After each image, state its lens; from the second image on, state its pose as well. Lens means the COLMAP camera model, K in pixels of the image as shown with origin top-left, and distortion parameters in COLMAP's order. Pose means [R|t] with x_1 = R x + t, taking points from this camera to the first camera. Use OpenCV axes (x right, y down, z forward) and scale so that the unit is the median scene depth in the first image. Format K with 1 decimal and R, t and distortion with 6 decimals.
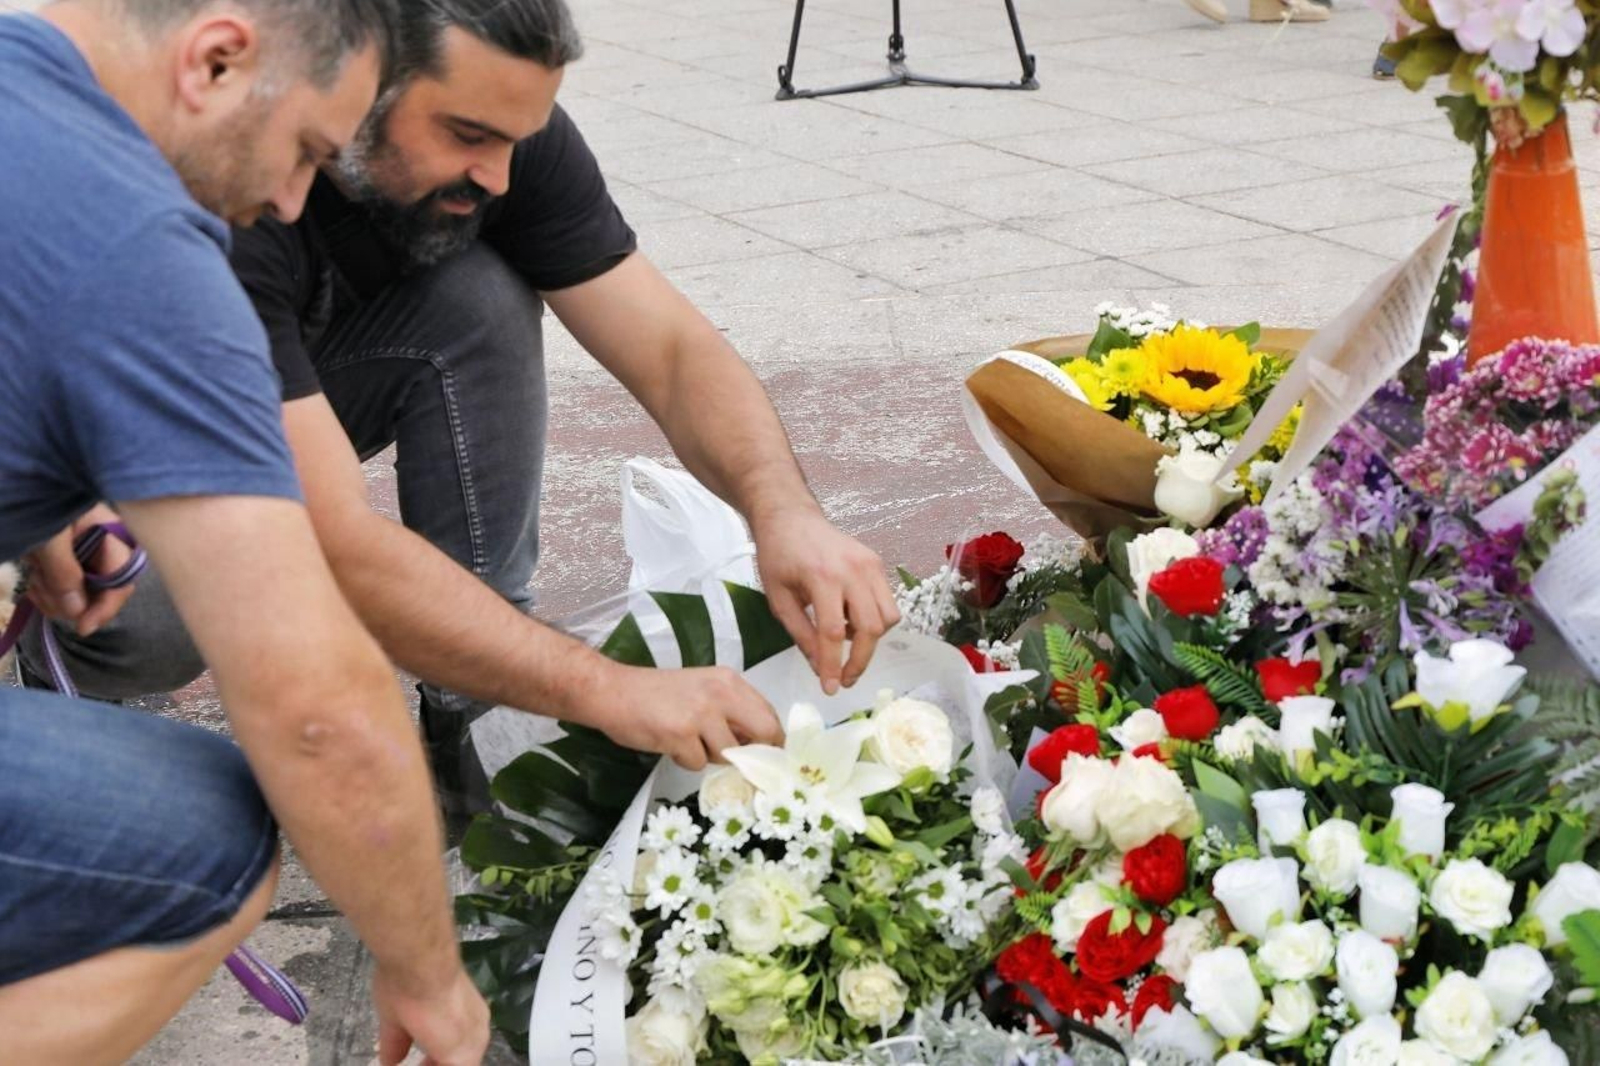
lens RADIAL K [[2961.8, 0, 800.0], [0, 2961.8, 533.0], [0, 0, 1]] dist [0.064969, -0.006592]
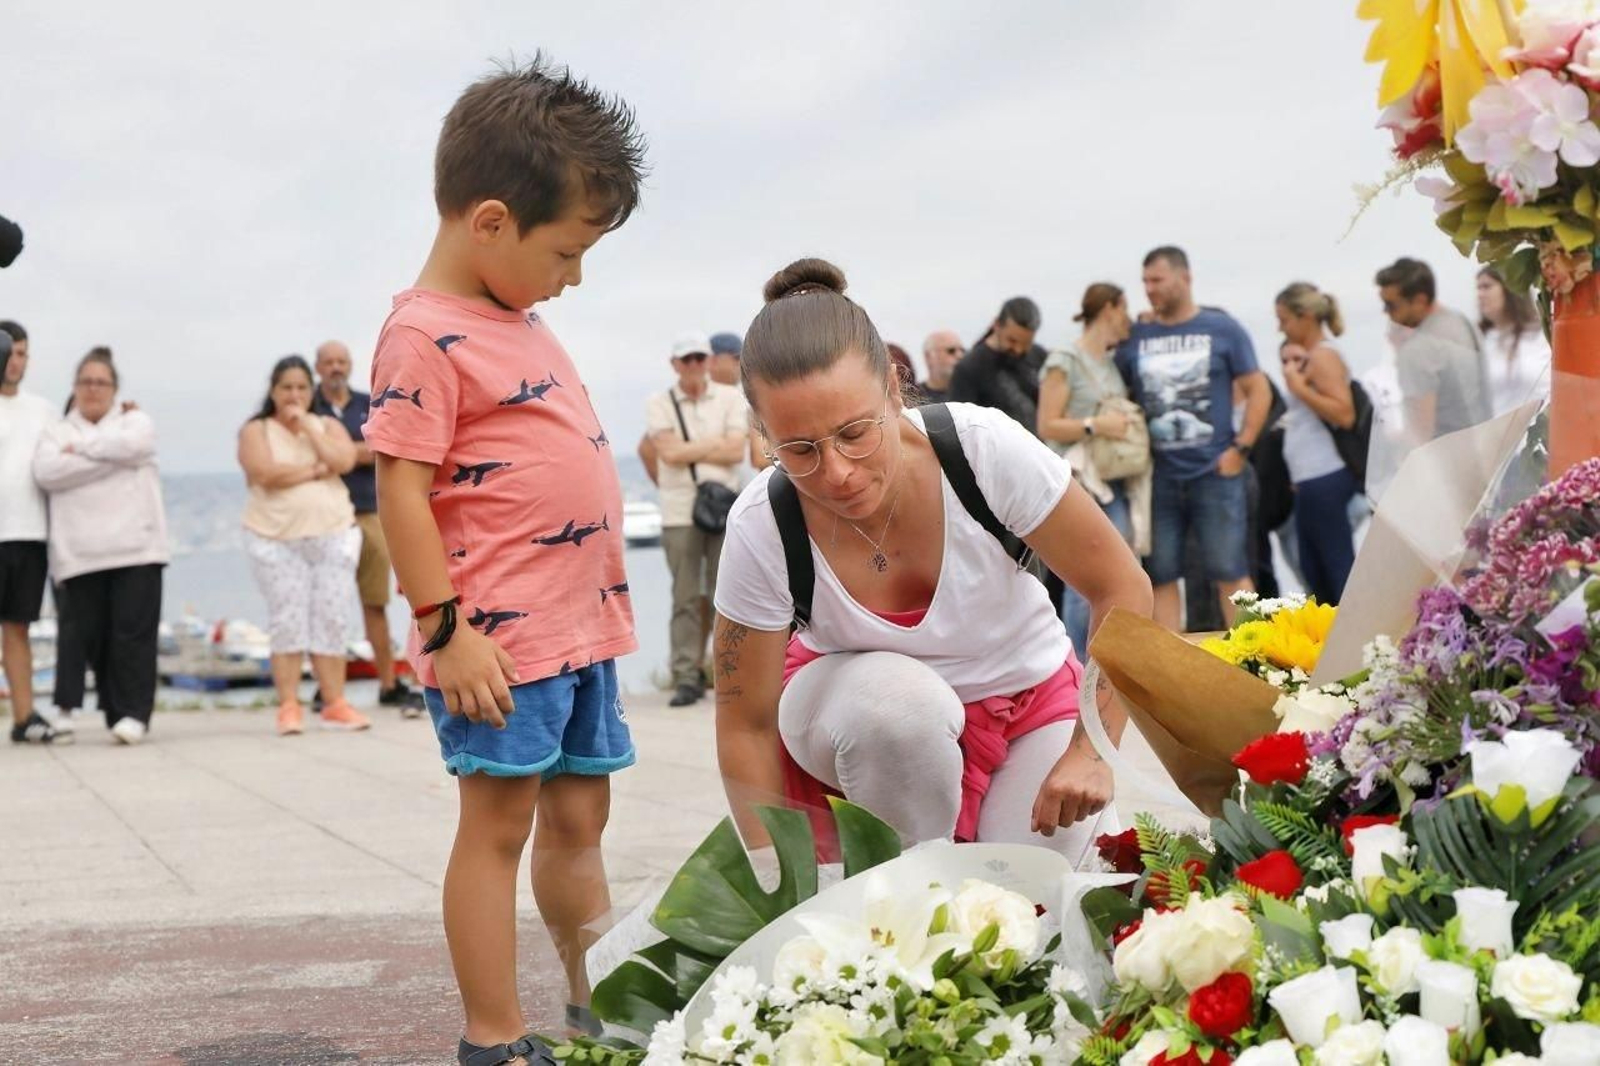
lens RADIAL K [[2961.8, 0, 800.0], [0, 2961.8, 533.0], [0, 0, 1]] dist [0.064969, -0.006592]
pose [[0.987572, -0.019053, -0.156008, 0.138558], [-0.030248, 0.951026, -0.307629, 0.268461], [0.154229, 0.308524, 0.938630, 0.034468]]
